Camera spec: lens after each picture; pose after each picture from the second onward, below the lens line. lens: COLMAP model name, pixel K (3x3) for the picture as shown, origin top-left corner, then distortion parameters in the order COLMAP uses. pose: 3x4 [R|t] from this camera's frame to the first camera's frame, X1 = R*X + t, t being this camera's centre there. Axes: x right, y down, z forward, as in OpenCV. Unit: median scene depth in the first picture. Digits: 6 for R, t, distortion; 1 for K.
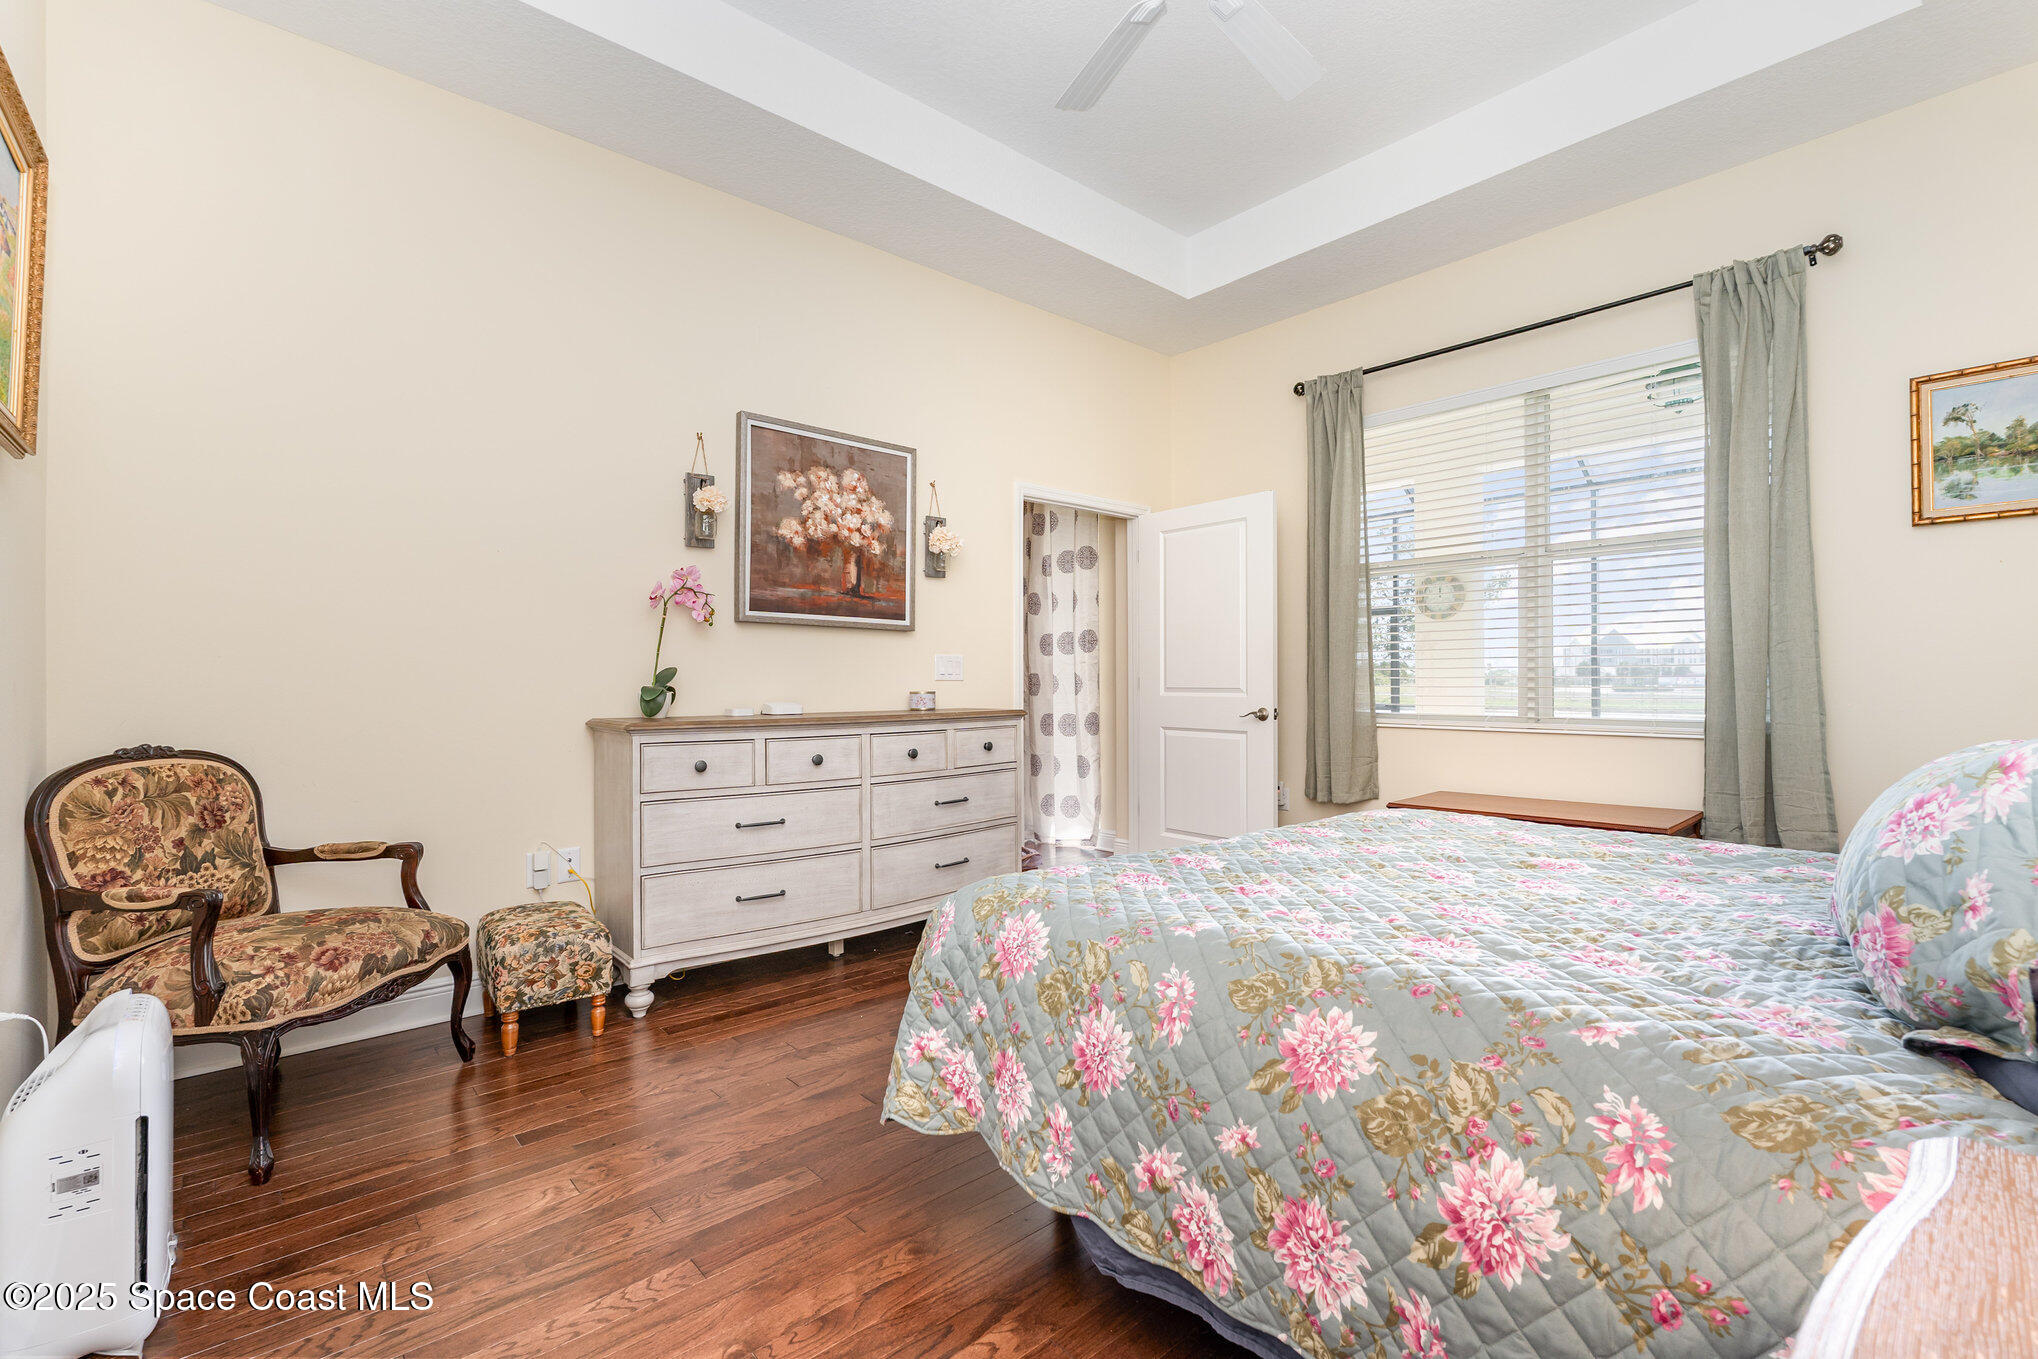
lens RADIAL K [[901.5, 0, 1017.0], [0, 901.5, 679.2], [0, 0, 1]] dist [-0.003120, -0.000263]
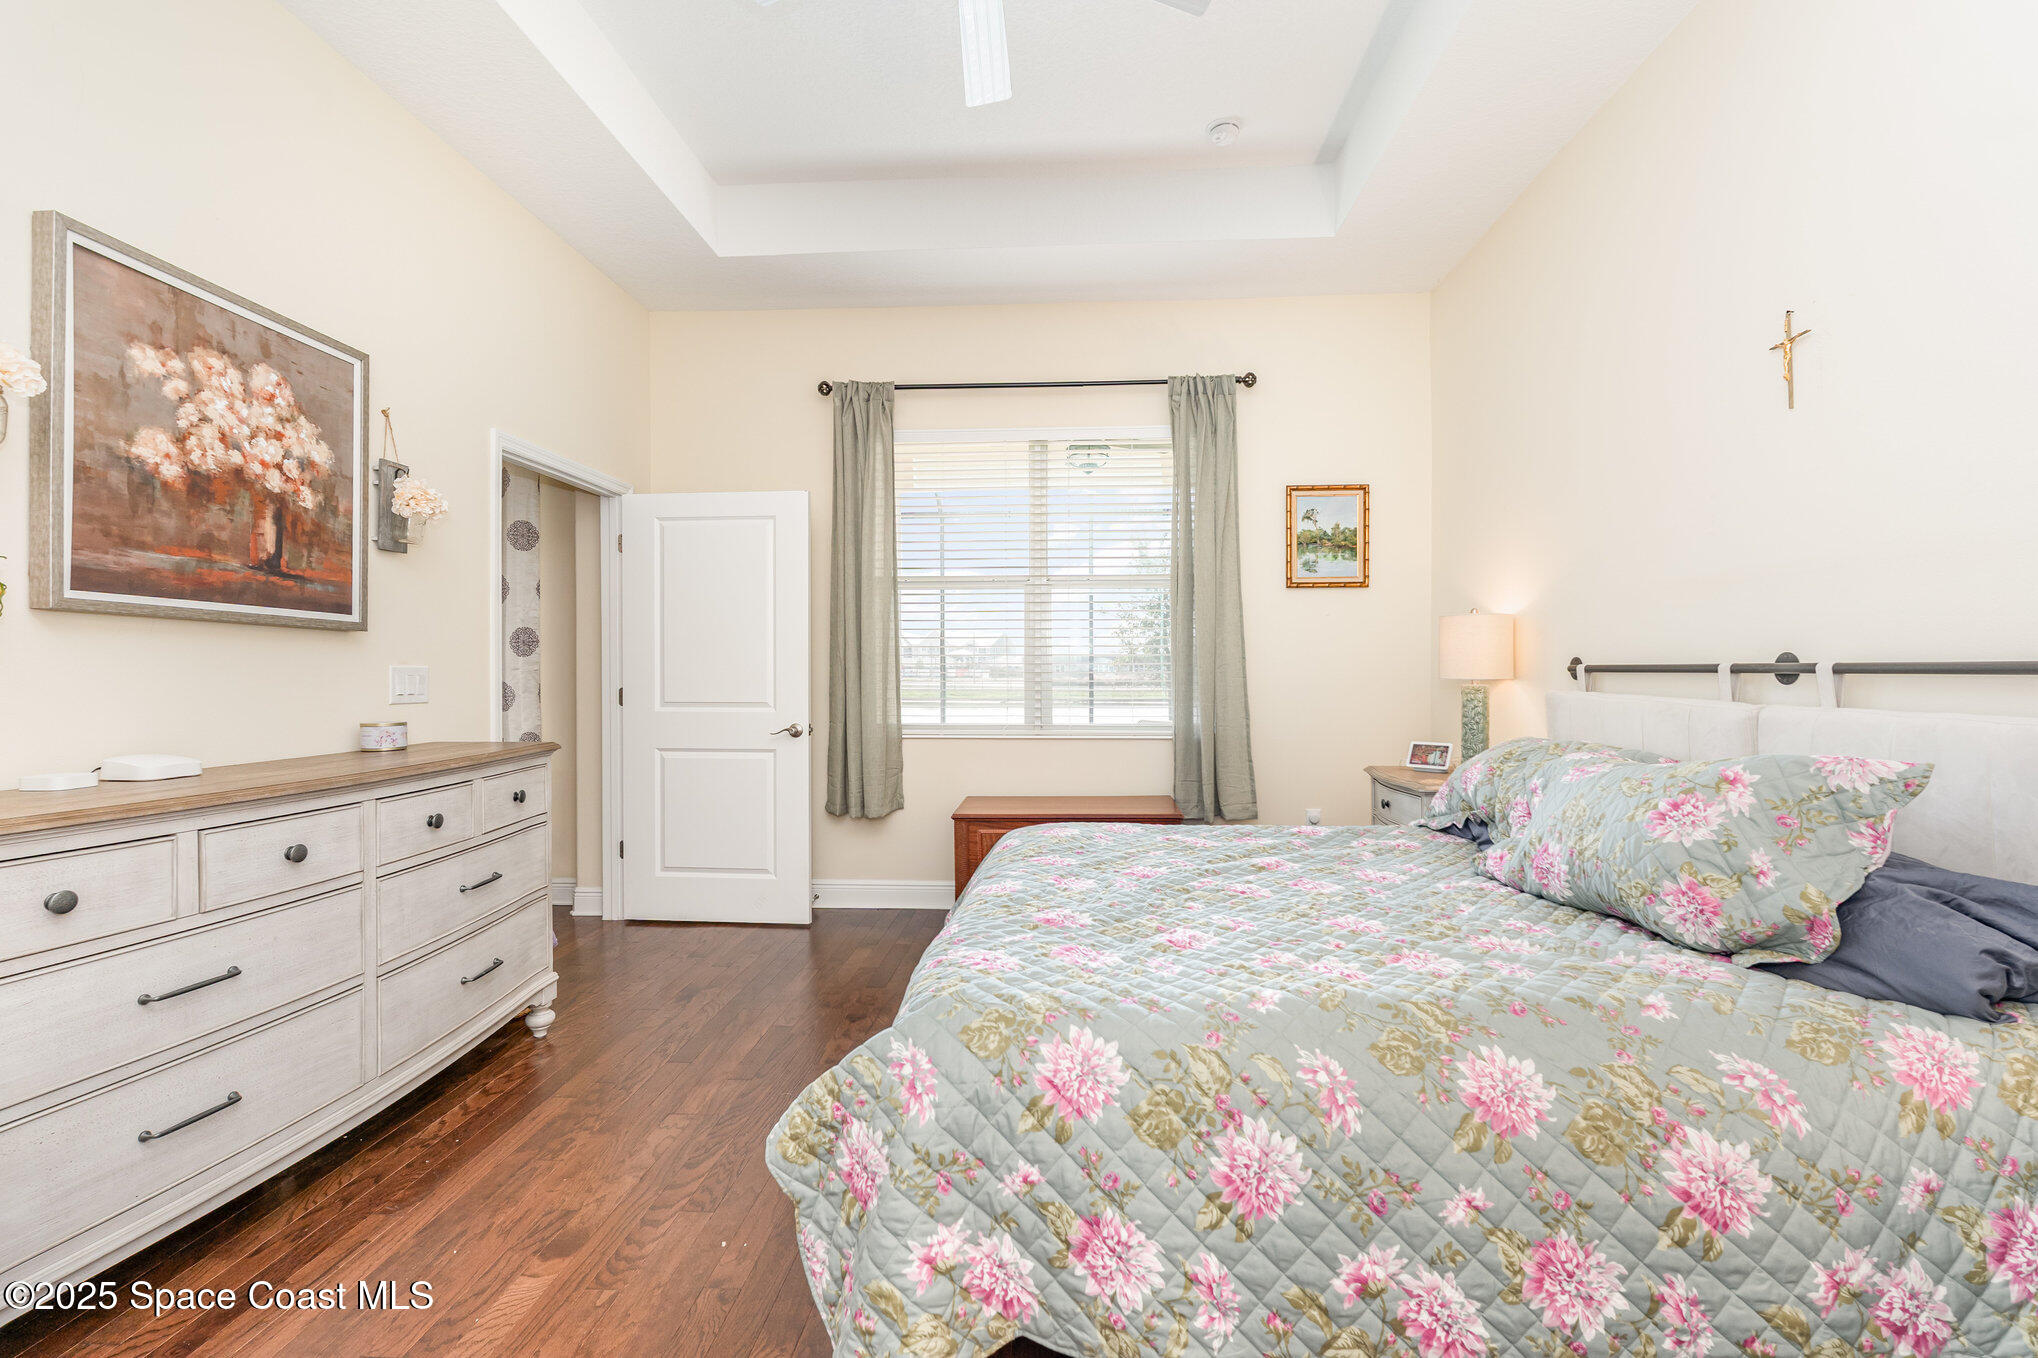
lens RADIAL K [[901.5, 0, 1021.5], [0, 901.5, 676.2], [0, 0, 1]] dist [-0.003120, -0.000263]
pose [[0.704017, -0.004128, 0.710171, -0.345788], [-0.001165, 0.999975, 0.006967, -0.036240], [-0.710182, -0.005732, 0.703994, 0.277723]]
